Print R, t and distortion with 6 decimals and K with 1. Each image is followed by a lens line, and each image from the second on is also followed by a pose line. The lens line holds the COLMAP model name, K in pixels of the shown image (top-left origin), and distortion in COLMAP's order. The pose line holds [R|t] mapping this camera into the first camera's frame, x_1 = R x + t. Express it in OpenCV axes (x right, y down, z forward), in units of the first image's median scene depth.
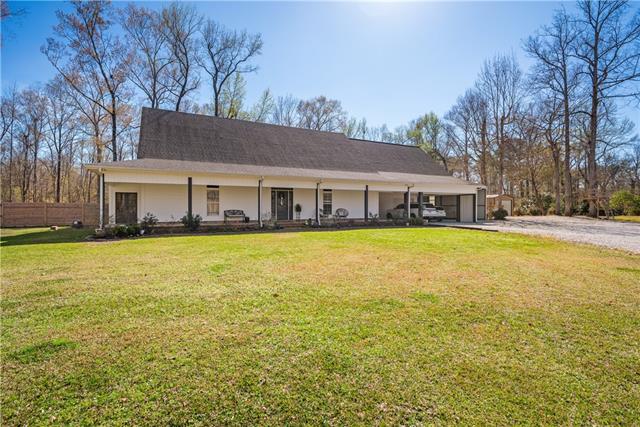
lens RADIAL K [[312.9, 0, 319.1], [0, 312.9, 209.3], [0, 0, 1]] dist [-0.002374, 0.000459]
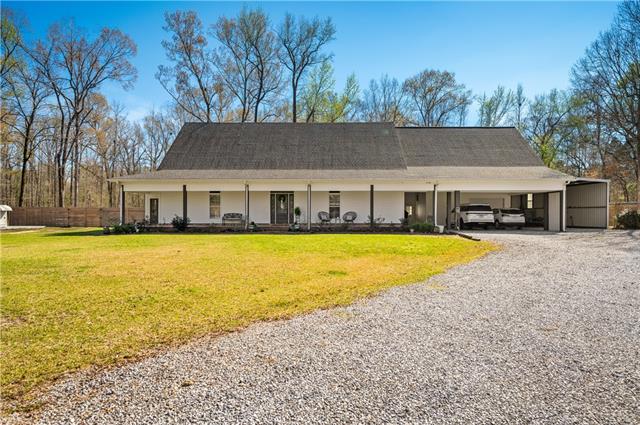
lens RADIAL K [[400.0, 0, 320.5], [0, 400.0, 212.9], [0, 0, 1]] dist [-0.000065, -0.000432]
pose [[0.883676, -0.000076, -0.468100, 0.564490], [0.000354, 1.000000, 0.000505, 0.000197], [0.468099, -0.000612, 0.883676, -0.056349]]
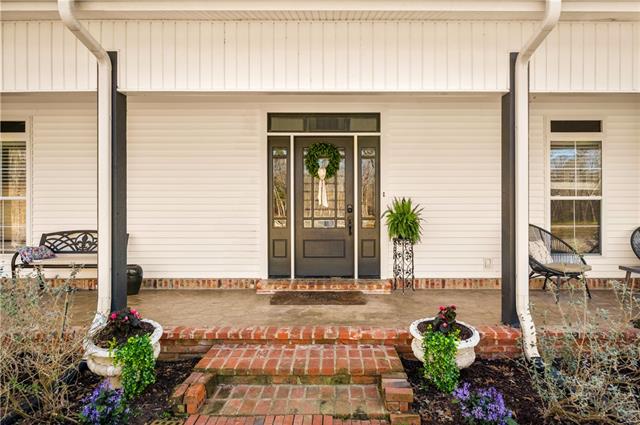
lens RADIAL K [[376.3, 0, 321.9], [0, 376.3, 214.1], [0, 0, 1]] dist [0.005115, 0.000967]
pose [[0.881093, -0.001552, -0.472941, -0.000508], [0.000841, 0.999998, -0.001715, -0.007947], [0.472943, 0.001113, 0.881092, 0.758392]]
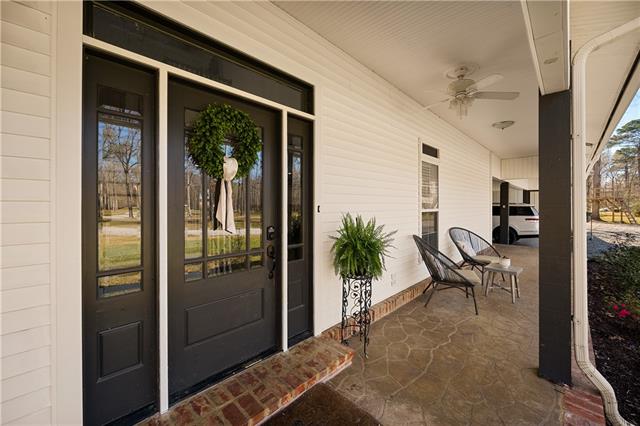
lens RADIAL K [[257.1, 0, 321.1], [0, 257.1, 206.6], [0, 0, 1]] dist [-0.004244, -0.000223]
pose [[0.952177, -0.006597, 0.305475, -0.112697], [0.007281, 0.999973, -0.001099, -0.021892], [-0.305460, 0.003271, 0.952199, 0.884002]]
